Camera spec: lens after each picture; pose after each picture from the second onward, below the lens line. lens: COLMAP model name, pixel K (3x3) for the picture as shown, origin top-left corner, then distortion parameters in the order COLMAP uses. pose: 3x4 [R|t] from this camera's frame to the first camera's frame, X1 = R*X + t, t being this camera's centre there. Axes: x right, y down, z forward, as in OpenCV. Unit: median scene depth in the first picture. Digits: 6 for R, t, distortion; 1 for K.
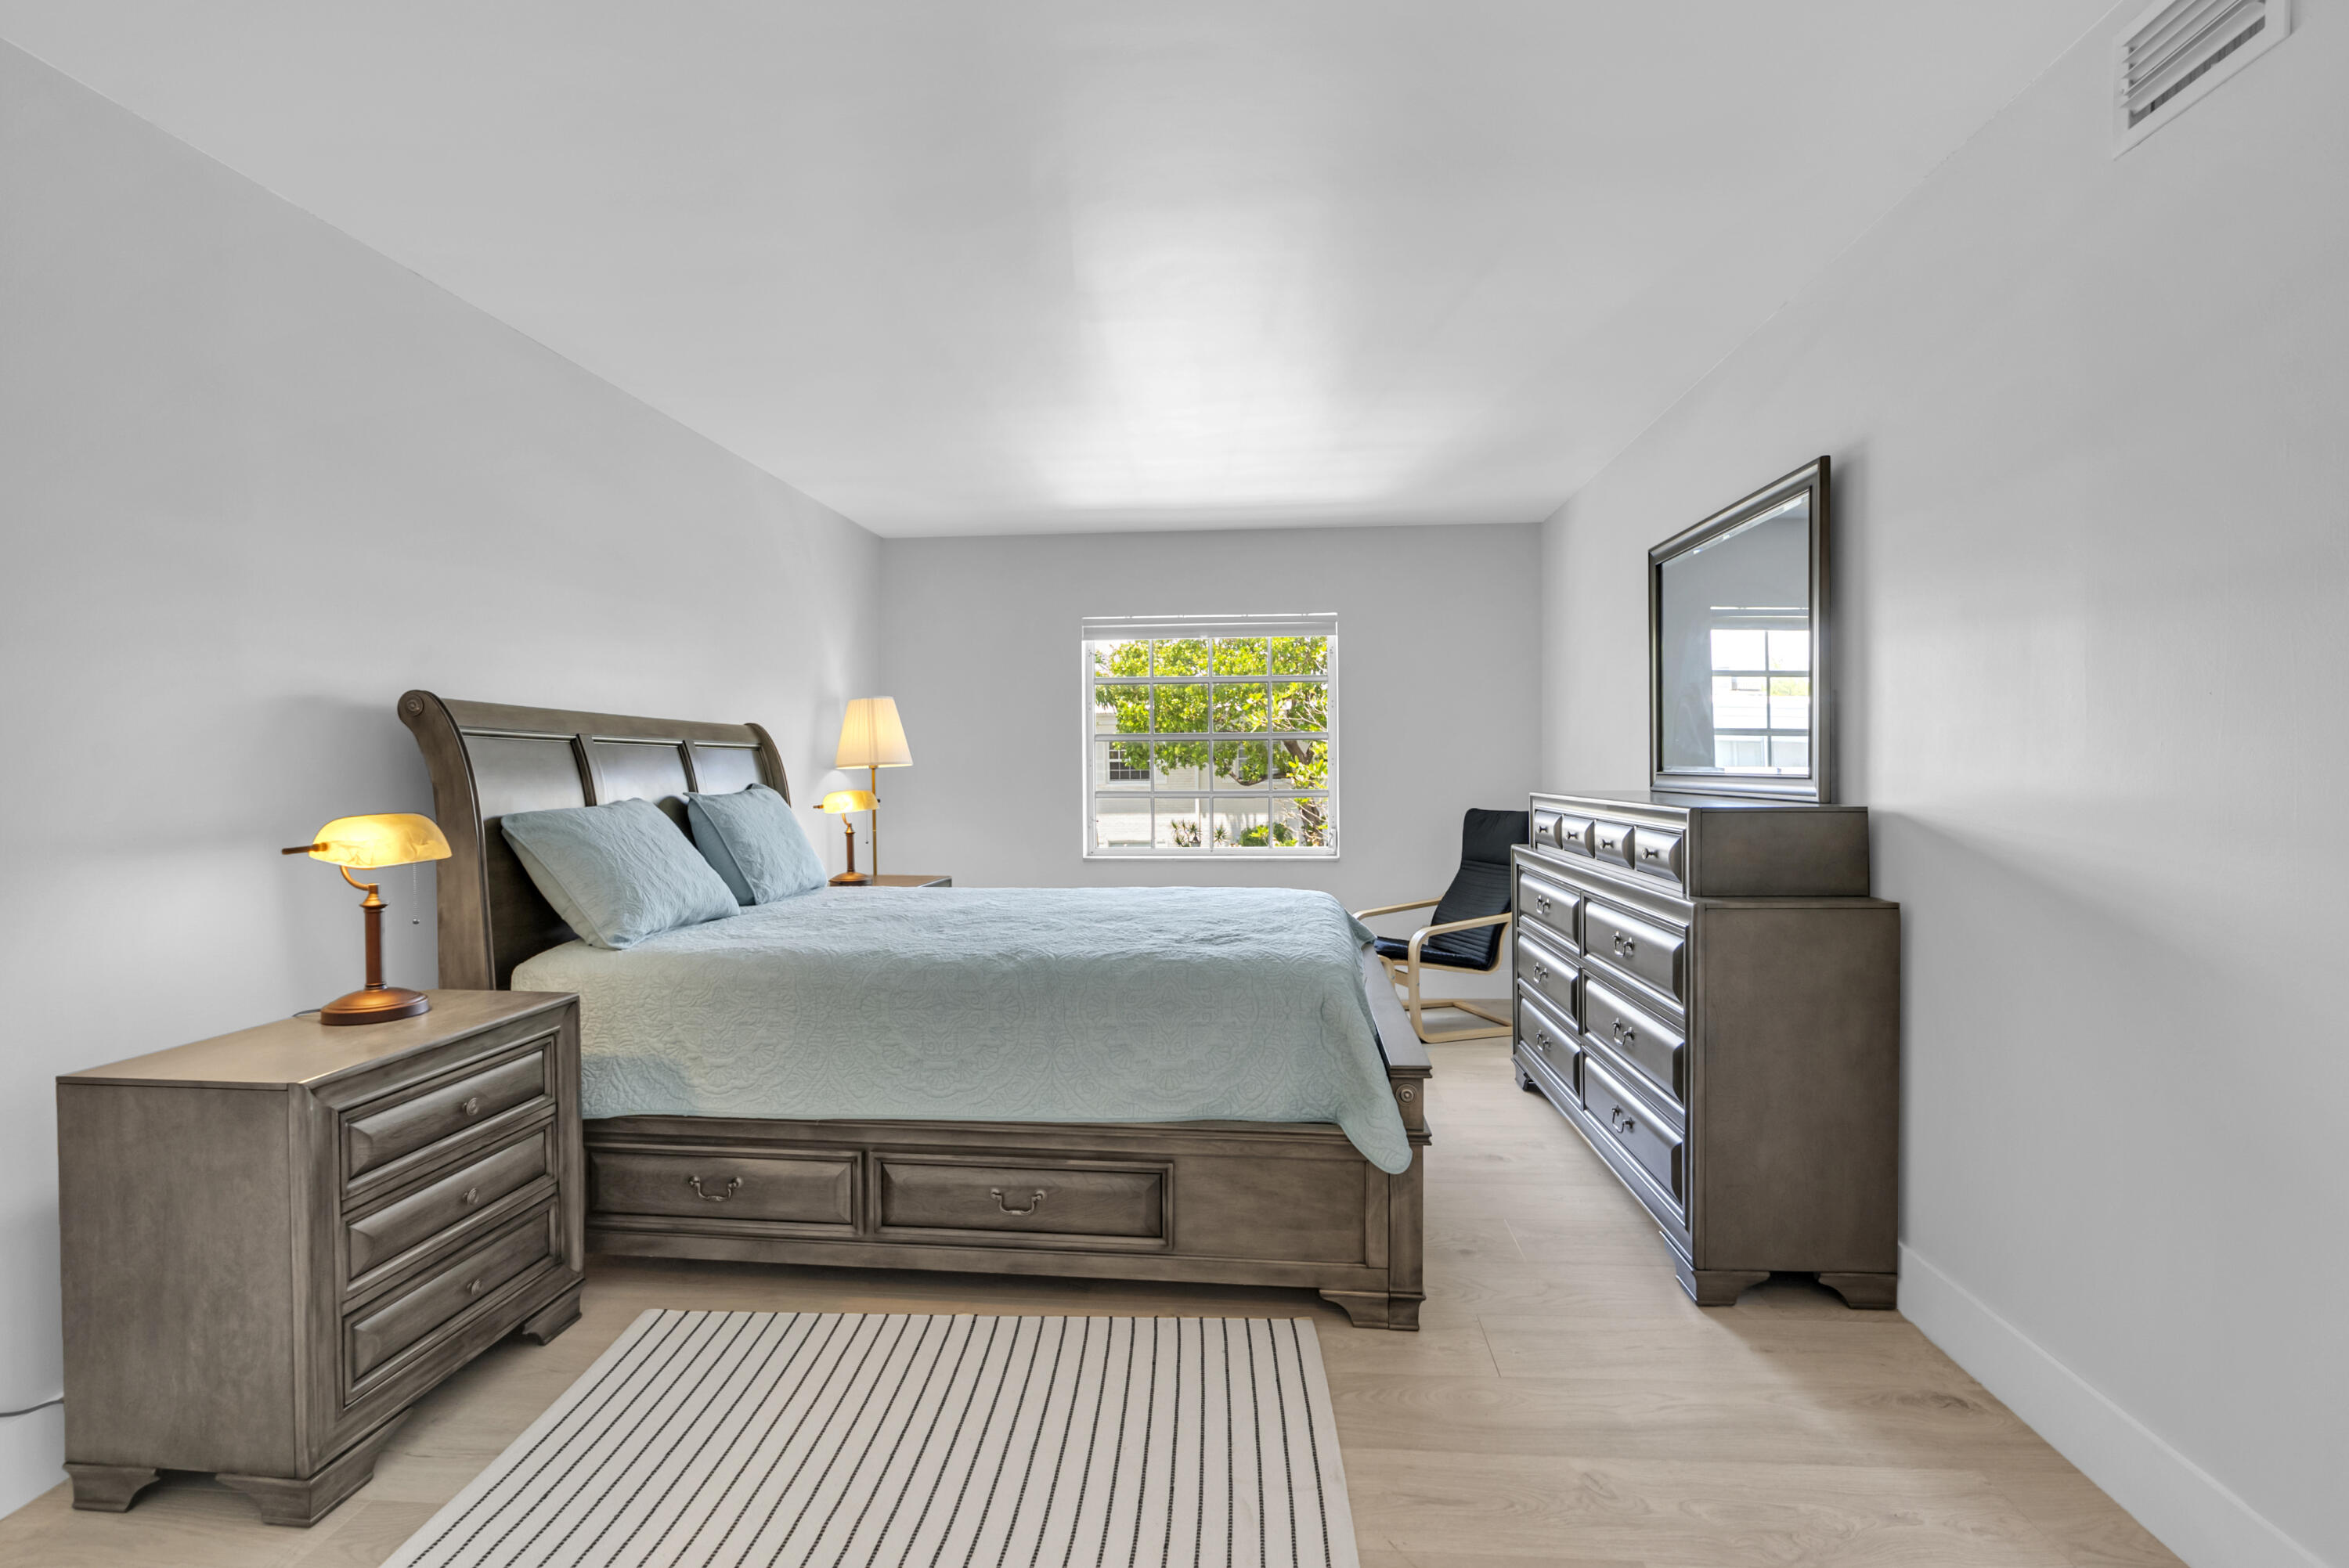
lens RADIAL K [[1048.6, 0, 1166.7], [0, 1048.6, 775.2], [0, 0, 1]] dist [-0.000284, -0.000299]
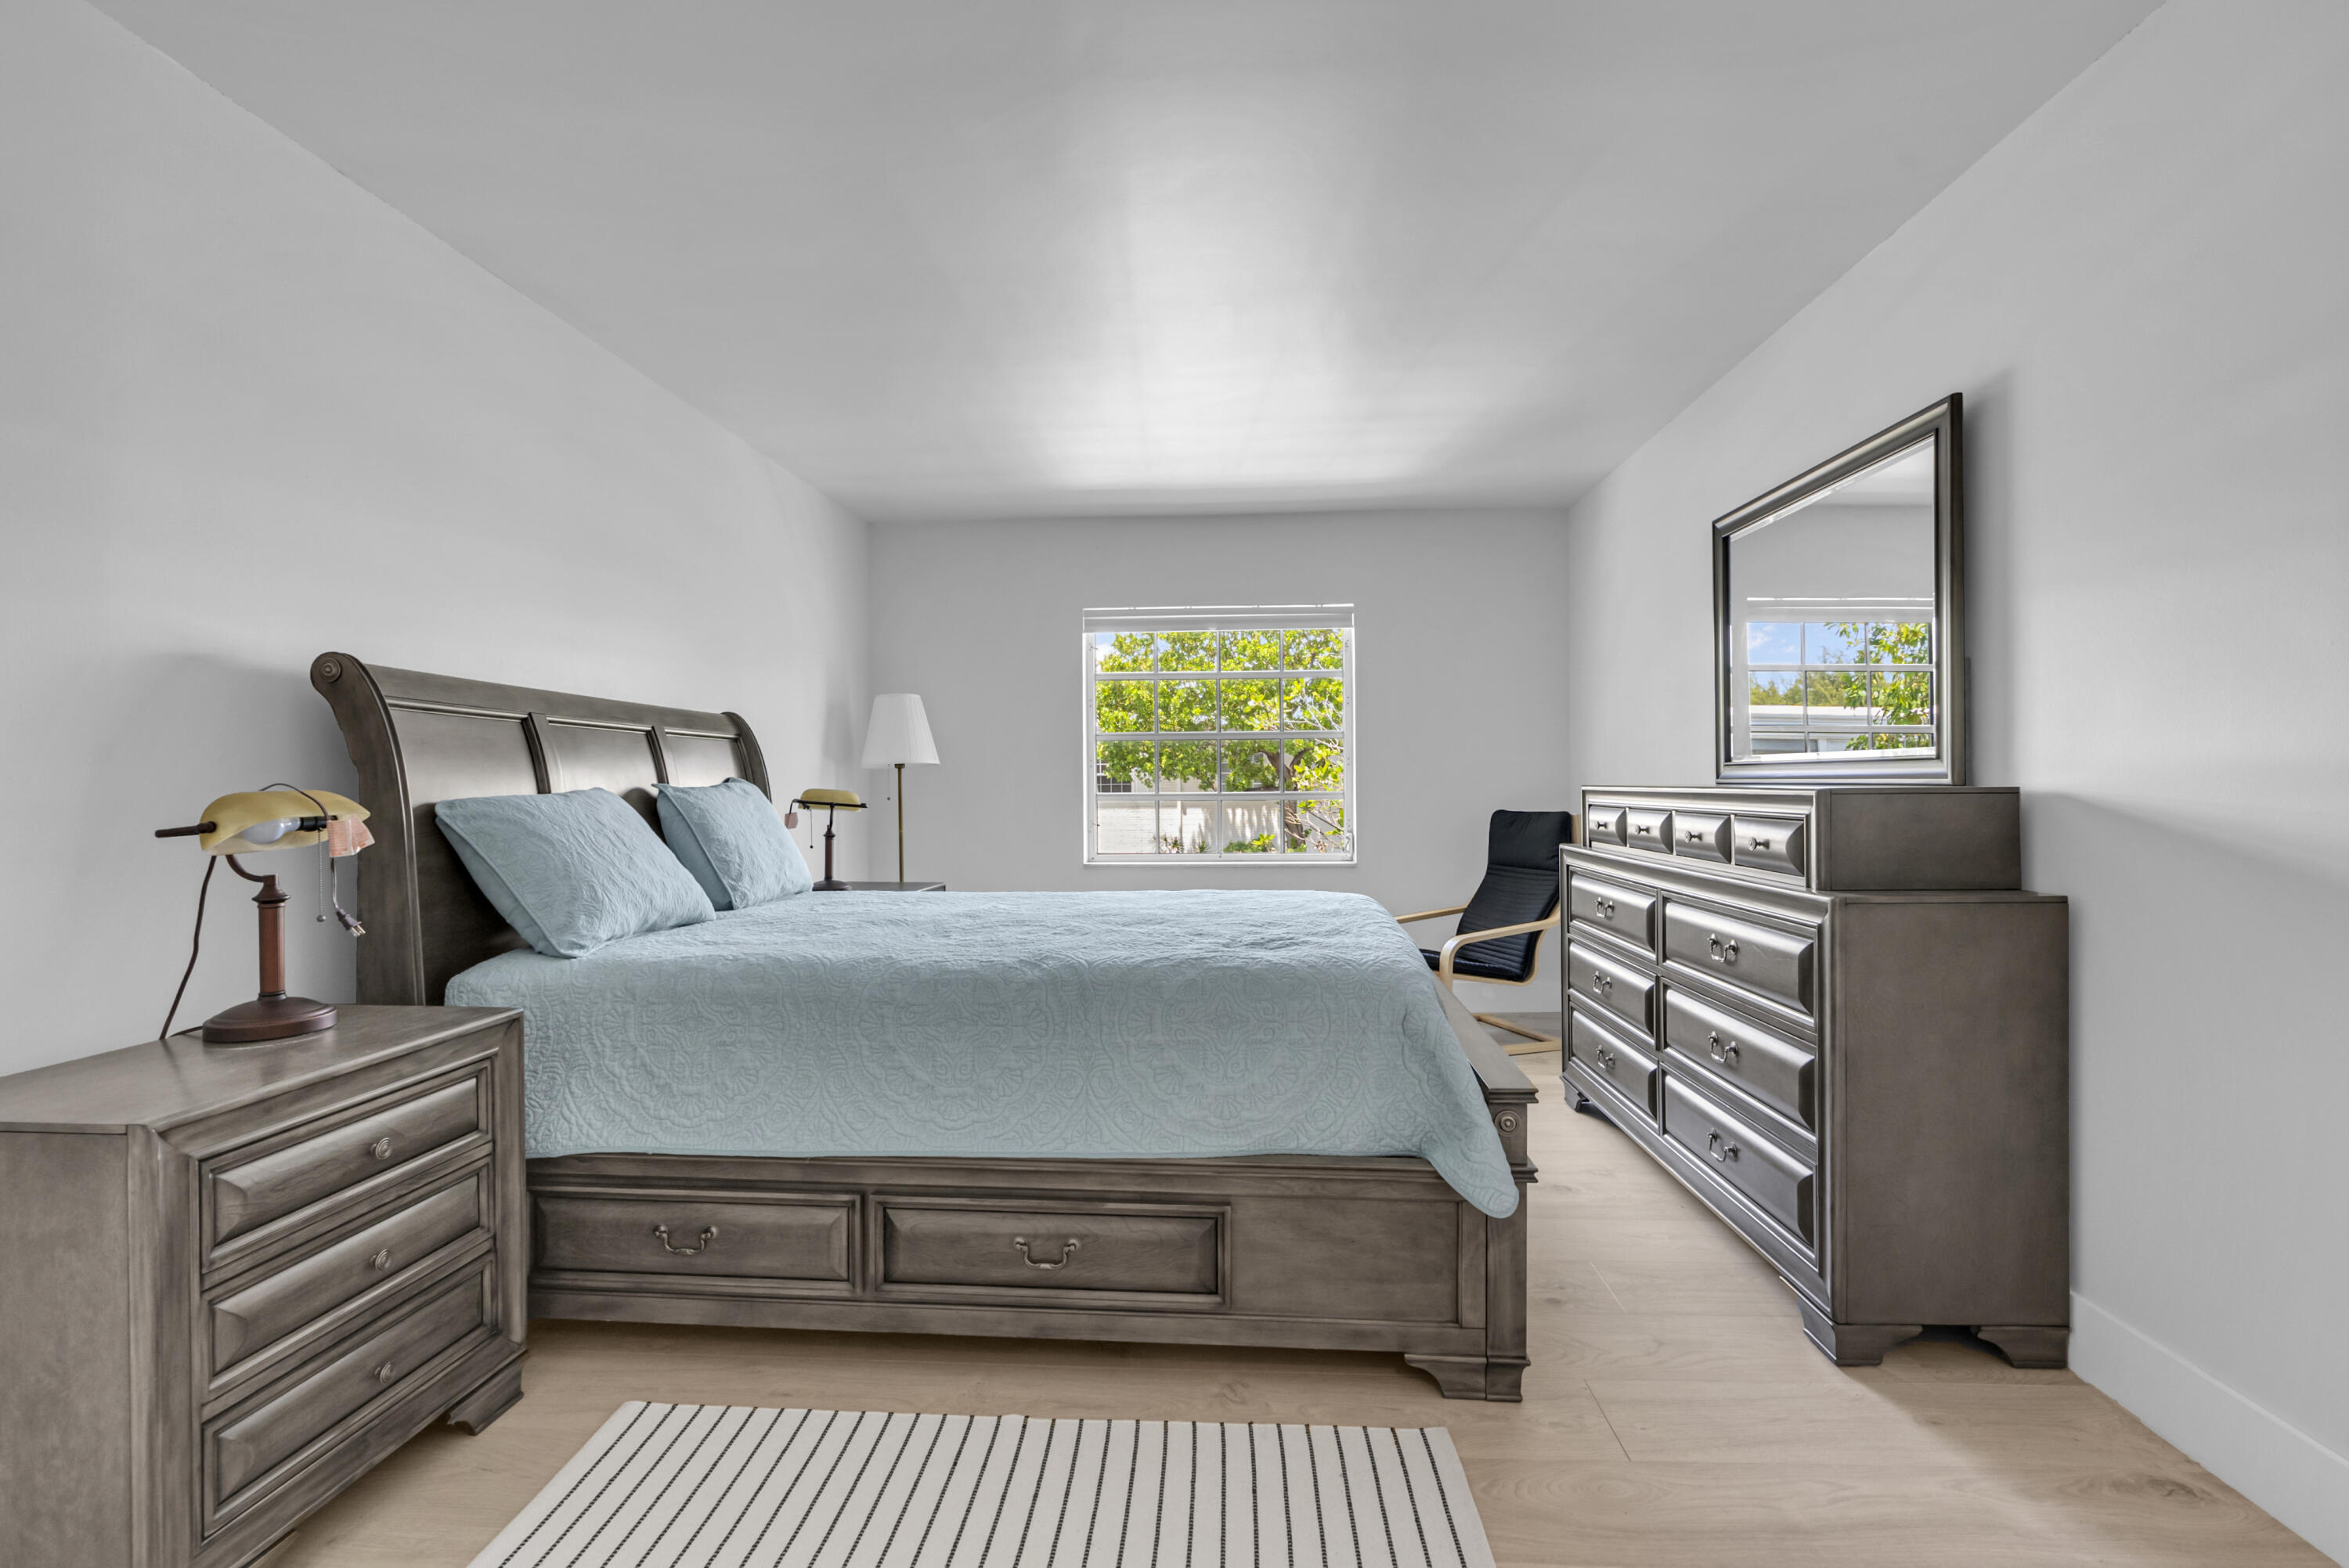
lens RADIAL K [[1075.3, 0, 1181.0], [0, 1075.3, 771.9], [0, 0, 1]] dist [-0.000756, 0.000639]
pose [[0.999738, -0.000159, 0.022910, -0.051790], [0.000440, 0.999925, -0.012274, 0.028369], [-0.022907, 0.012281, 0.999662, 0.121575]]
